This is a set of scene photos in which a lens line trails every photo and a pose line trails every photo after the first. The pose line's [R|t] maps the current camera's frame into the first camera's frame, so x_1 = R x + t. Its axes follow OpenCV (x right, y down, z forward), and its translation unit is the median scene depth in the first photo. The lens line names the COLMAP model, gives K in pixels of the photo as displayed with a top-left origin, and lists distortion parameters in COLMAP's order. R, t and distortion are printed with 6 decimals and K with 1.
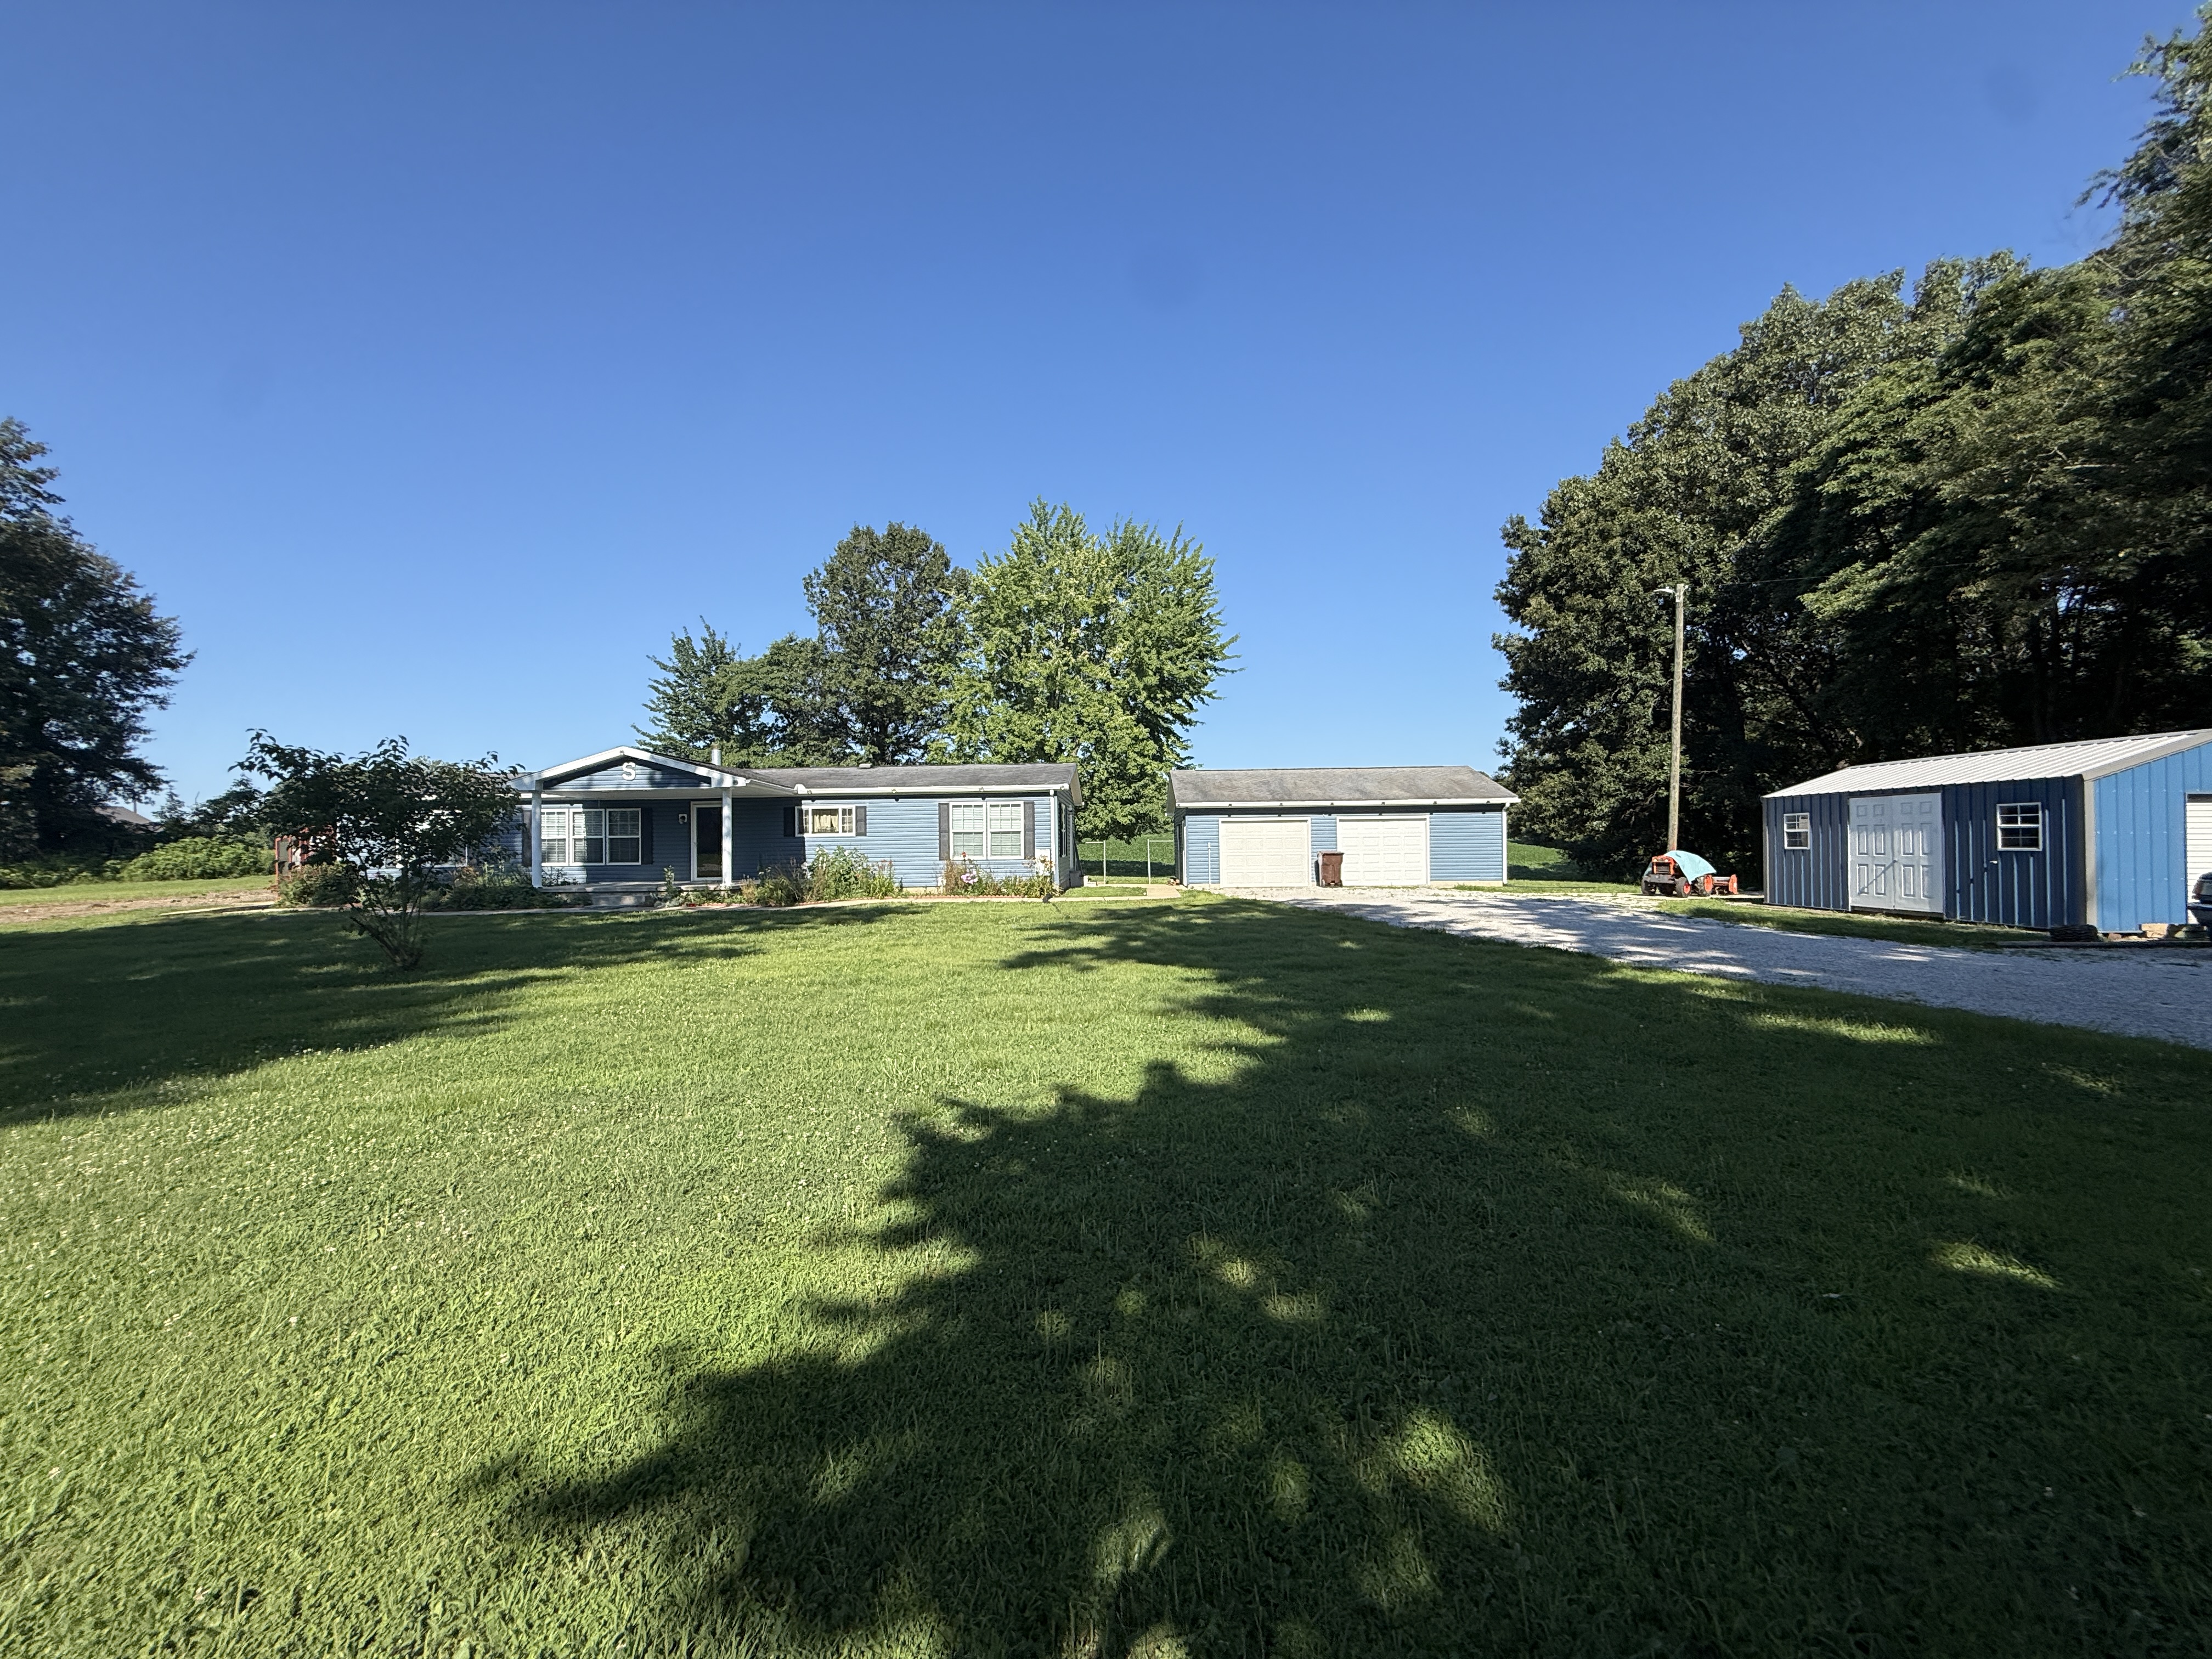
lens RADIAL K [[880.9, 0, 1092.5], [0, 880.9, 824.9], [0, 0, 1]] dist [-0.000069, 0.000398]
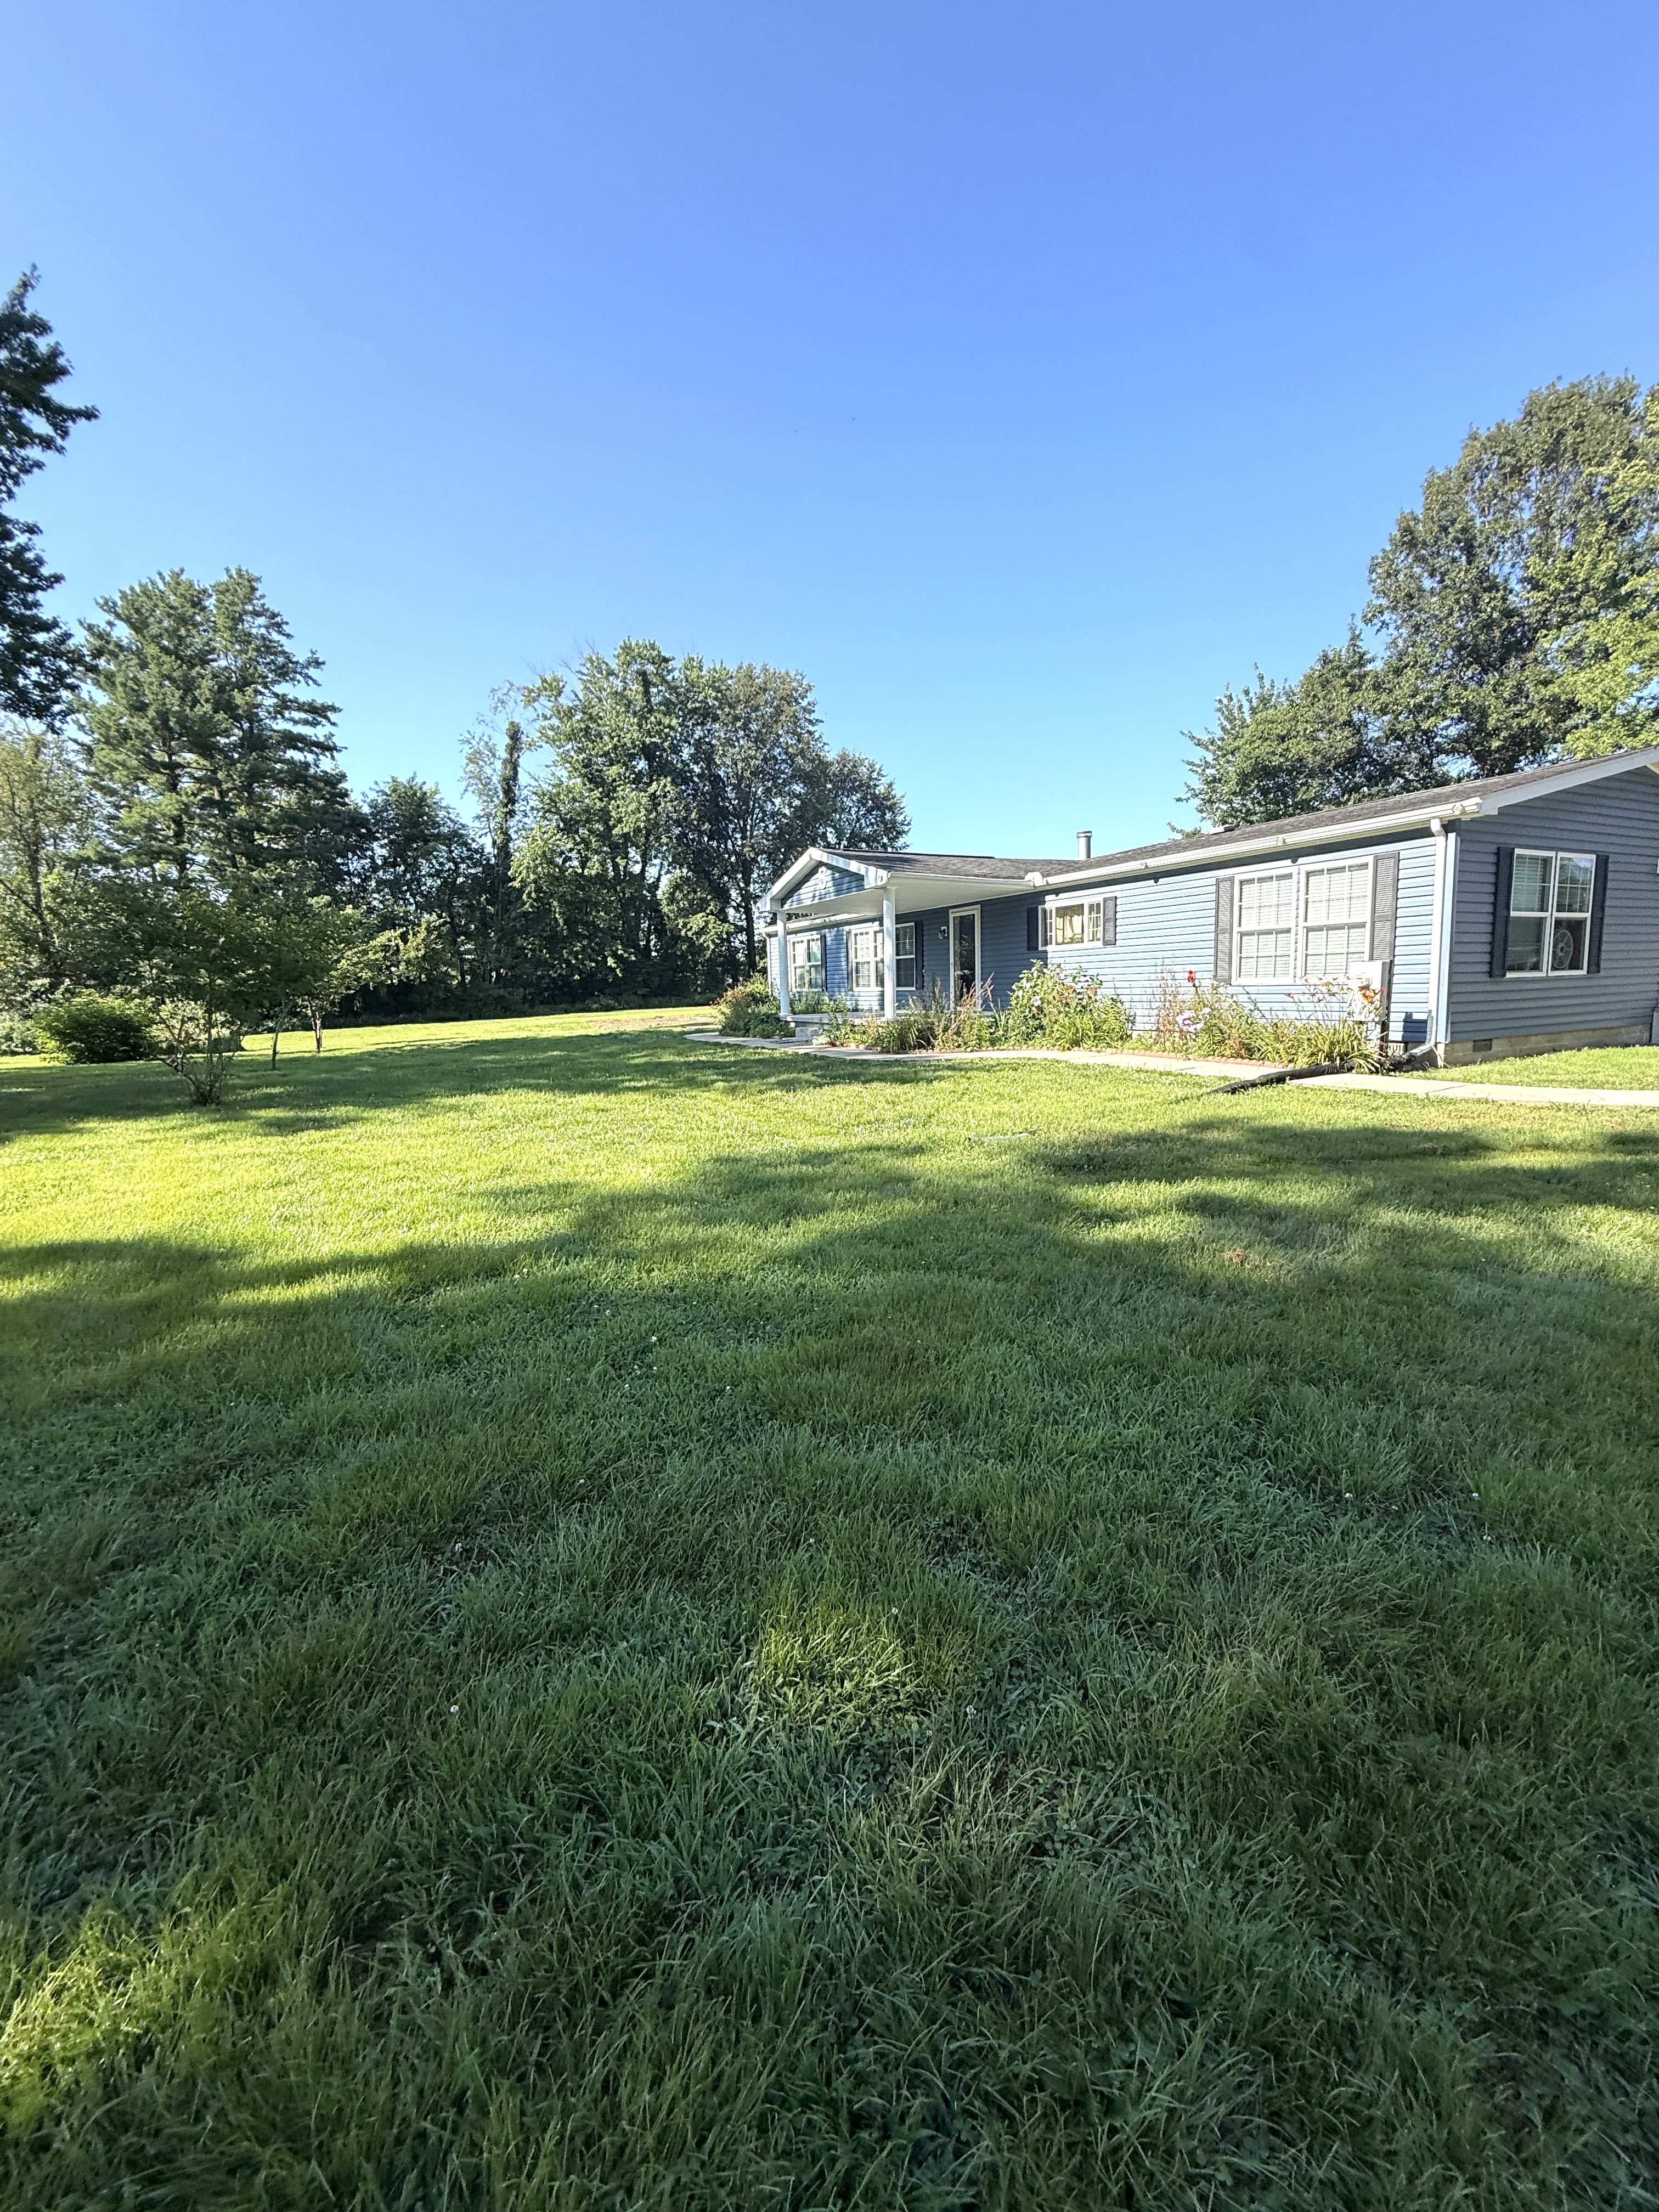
lens RADIAL K [[880.9, 0, 824.6], [0, 880.9, 1088.4], [0, 0, 1]] dist [-0.000069, 0.000398]
pose [[0.489547, 0.102360, -0.865948, 0.178849], [0.043683, 0.988960, 0.141596, 0.014500], [0.870882, -0.107145, 0.479671, 0.484834]]
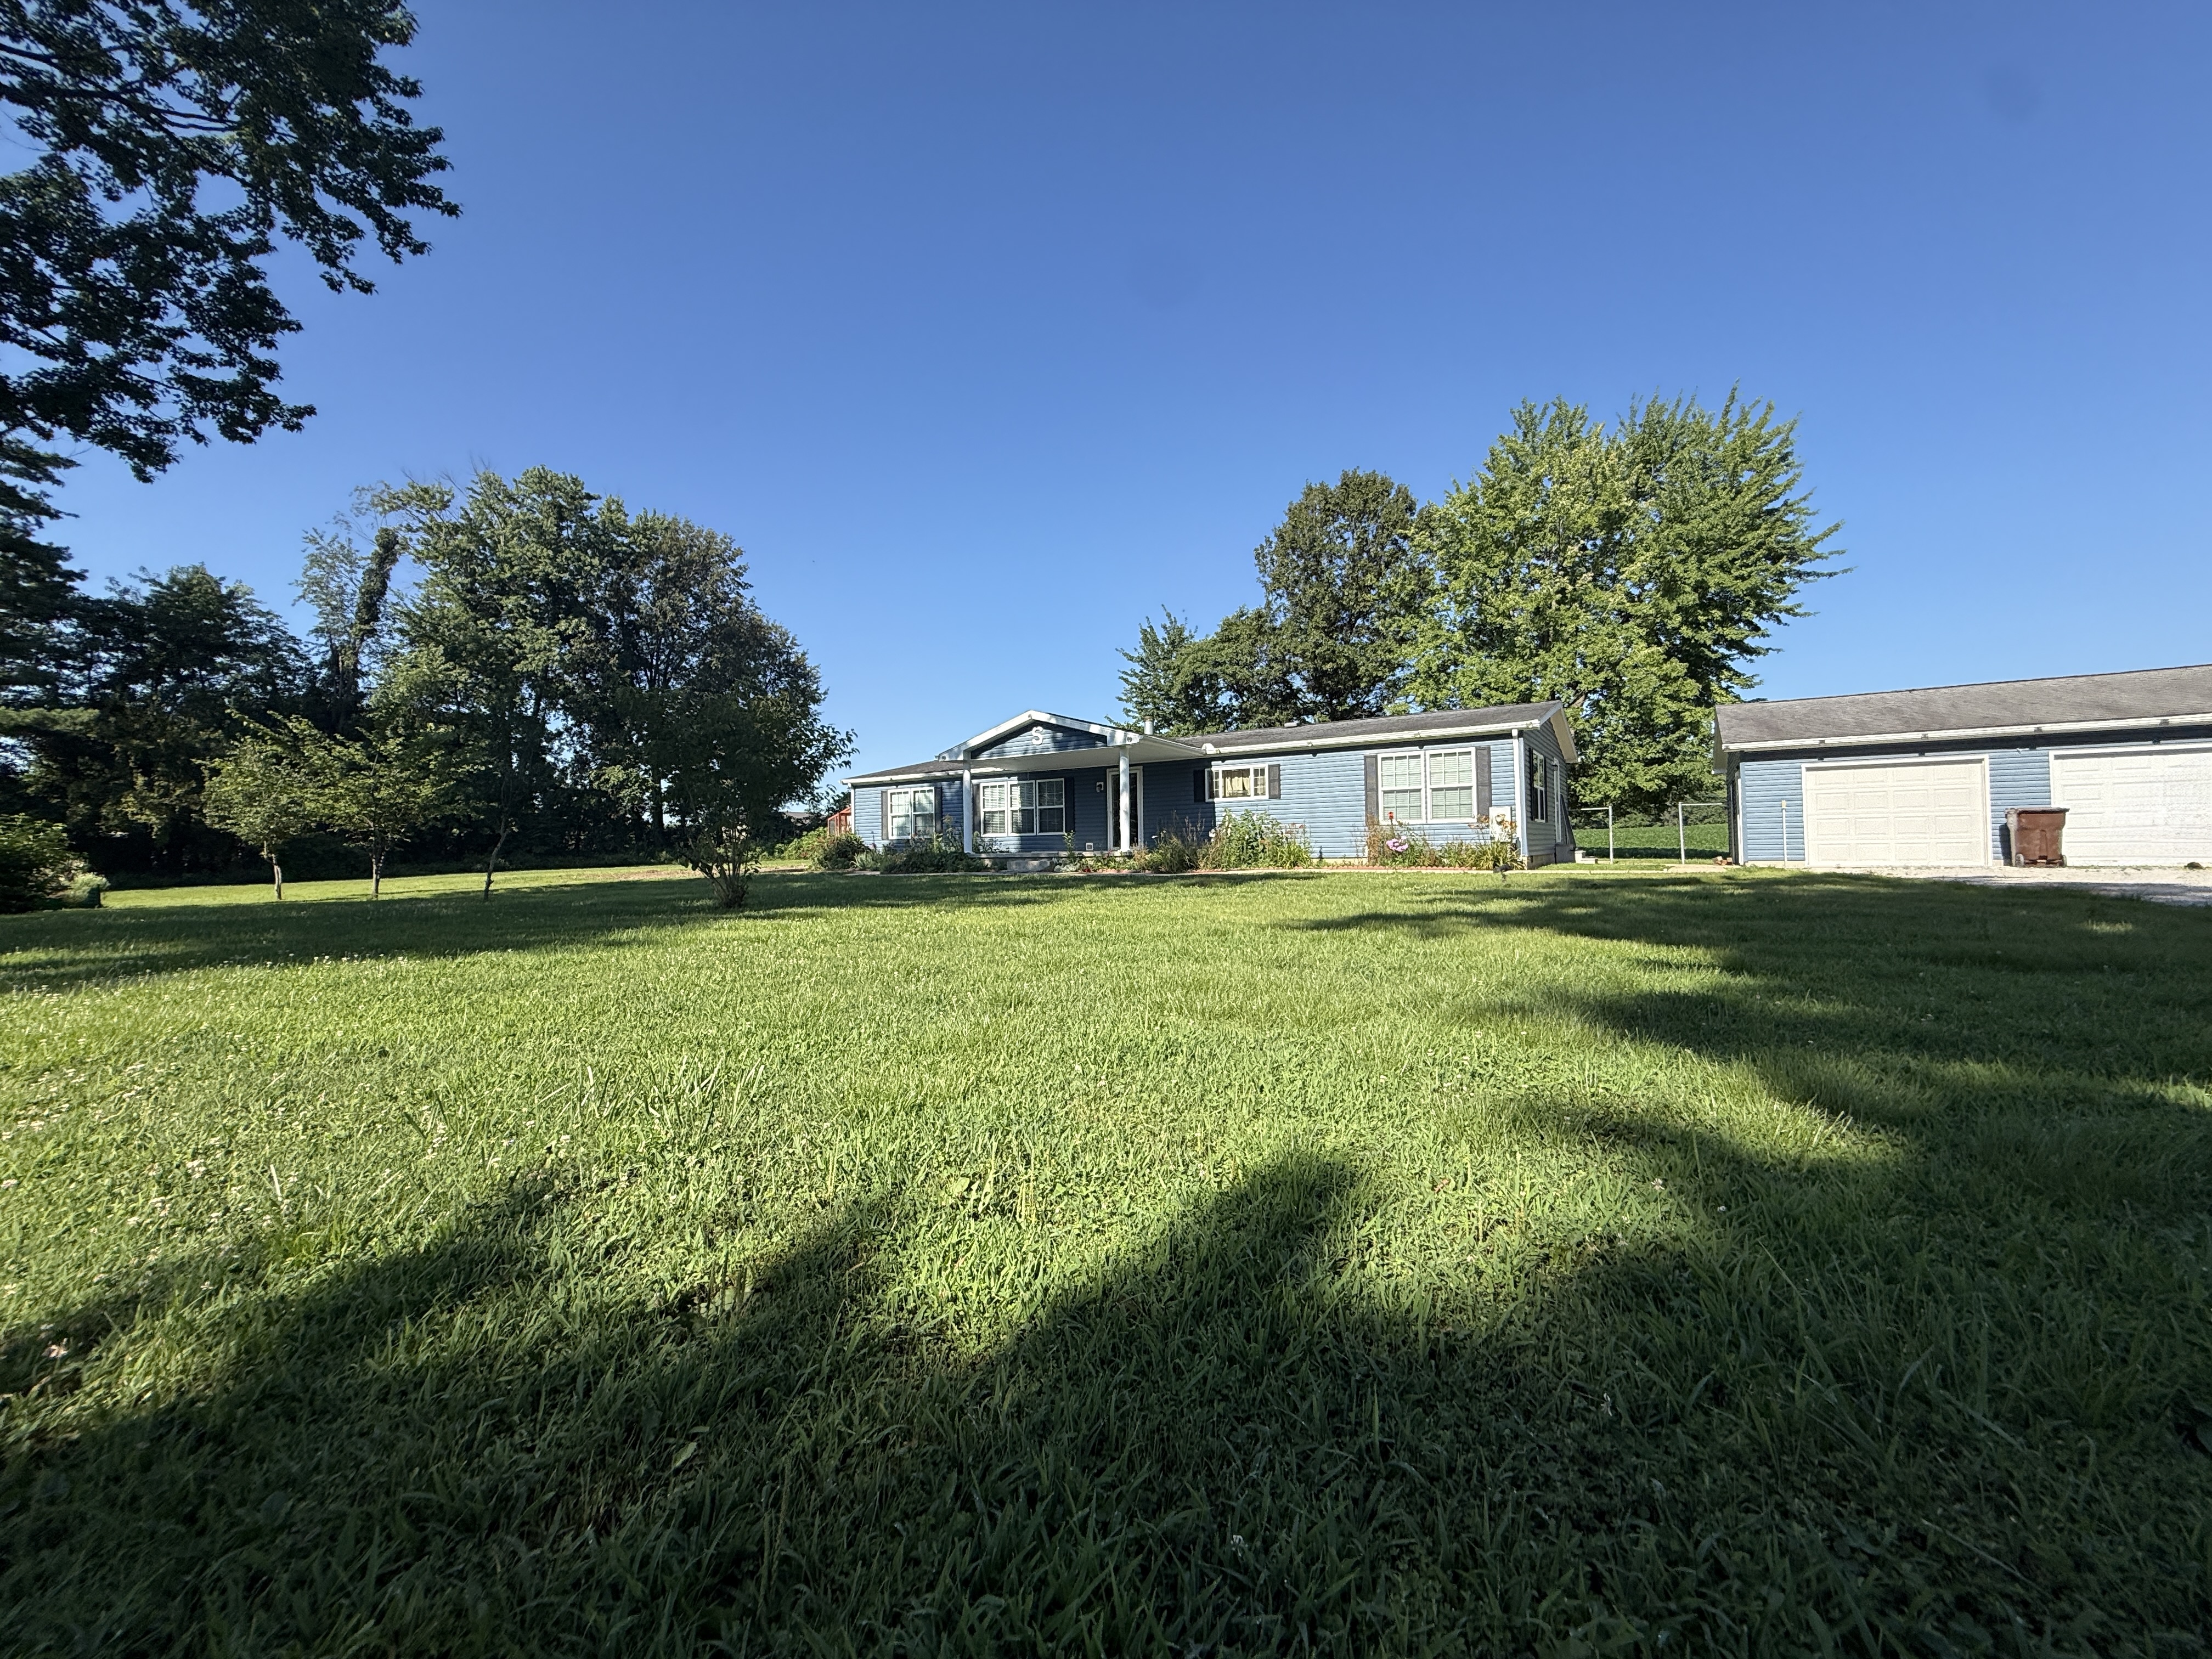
lens RADIAL K [[880.9, 0, 1095.7], [0, 880.9, 821.2], [0, 0, 1]] dist [-0.000069, 0.000398]
pose [[0.853968, -0.015524, -0.520093, 0.035802], [0.015281, 0.999872, -0.004755, 0.034124], [0.520101, -0.003887, 0.854096, 0.156562]]
